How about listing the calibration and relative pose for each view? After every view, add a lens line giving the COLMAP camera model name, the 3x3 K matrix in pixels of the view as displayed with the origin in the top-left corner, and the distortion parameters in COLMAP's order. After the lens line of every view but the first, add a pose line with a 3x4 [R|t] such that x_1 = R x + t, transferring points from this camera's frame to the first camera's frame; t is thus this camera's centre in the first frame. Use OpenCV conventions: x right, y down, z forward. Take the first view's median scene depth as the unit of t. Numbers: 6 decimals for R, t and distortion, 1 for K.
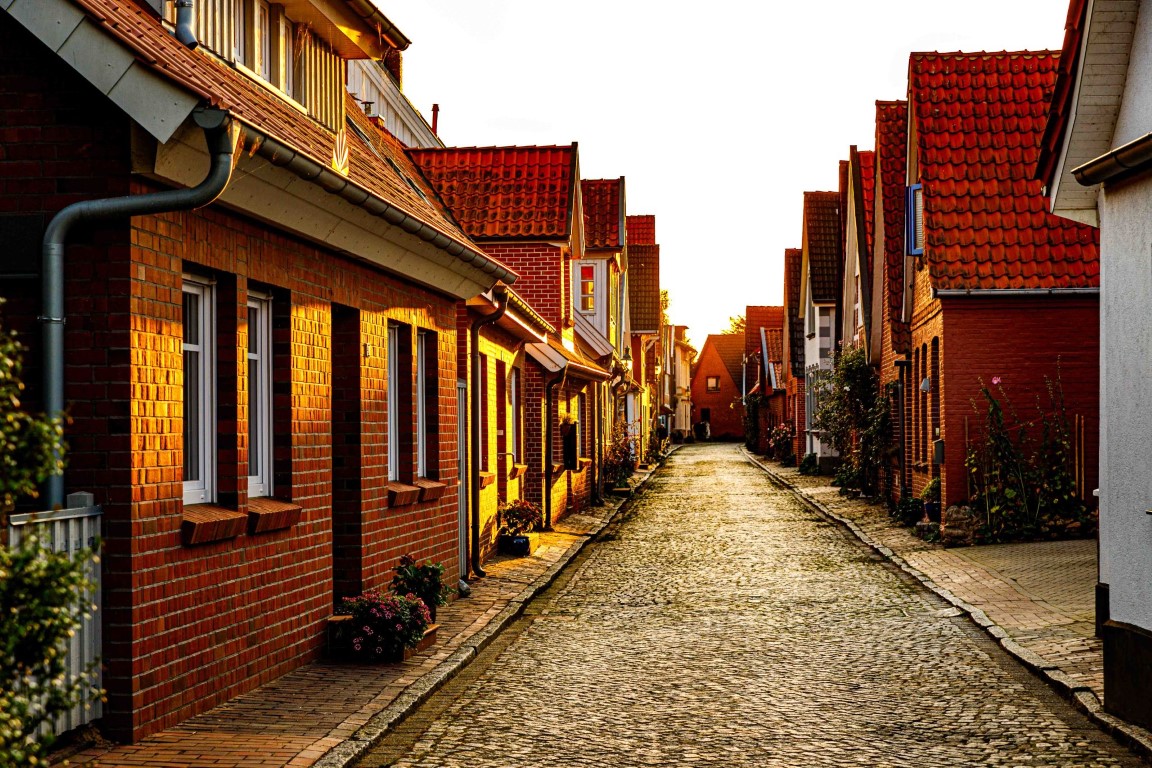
lens RADIAL K [[2914.9, 0, 575.5], [0, 2914.9, 381.9], [0, 0, 1]] dist [-0.205792, 0.000000]
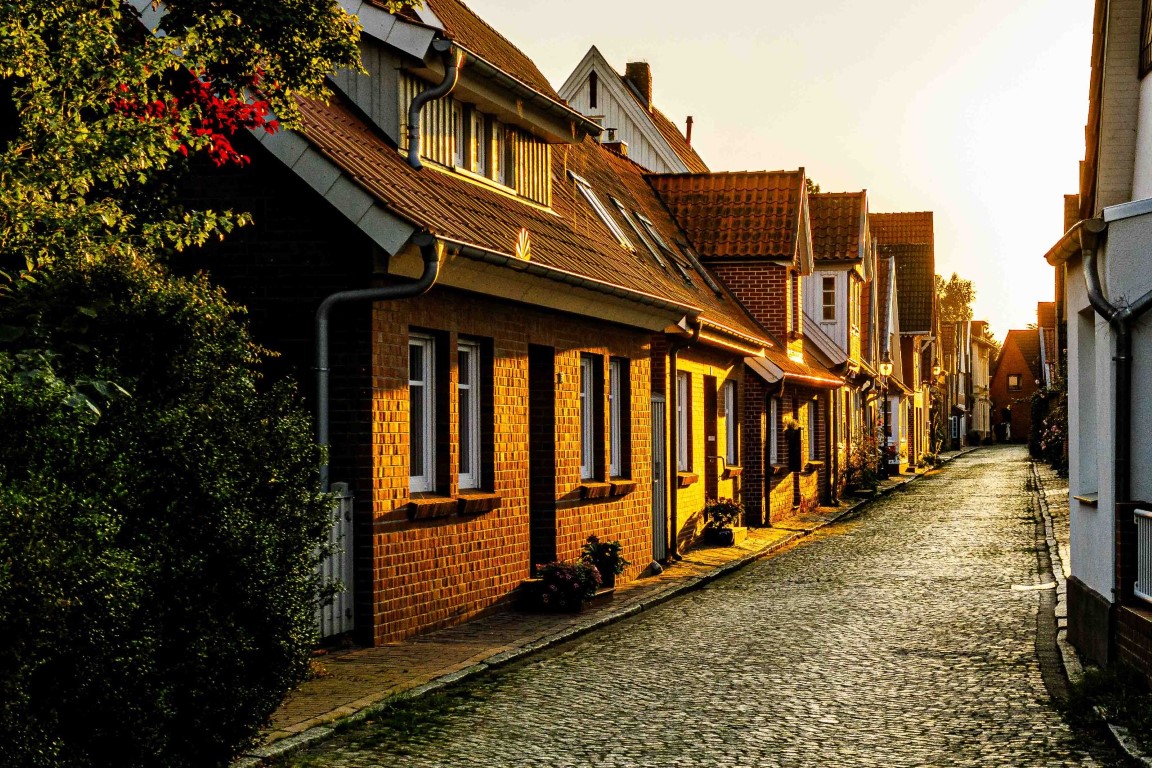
lens RADIAL K [[1822.7, 0, 574.9], [0, 1822.7, 383.7], [0, 0, 1]] dist [-0.239716, 0.000000]
pose [[0.999193, -0.001844, -0.040132, -0.037276], [0.001214, 0.999876, -0.015717, 0.005251], [0.040156, 0.015656, 0.999071, 0.213008]]
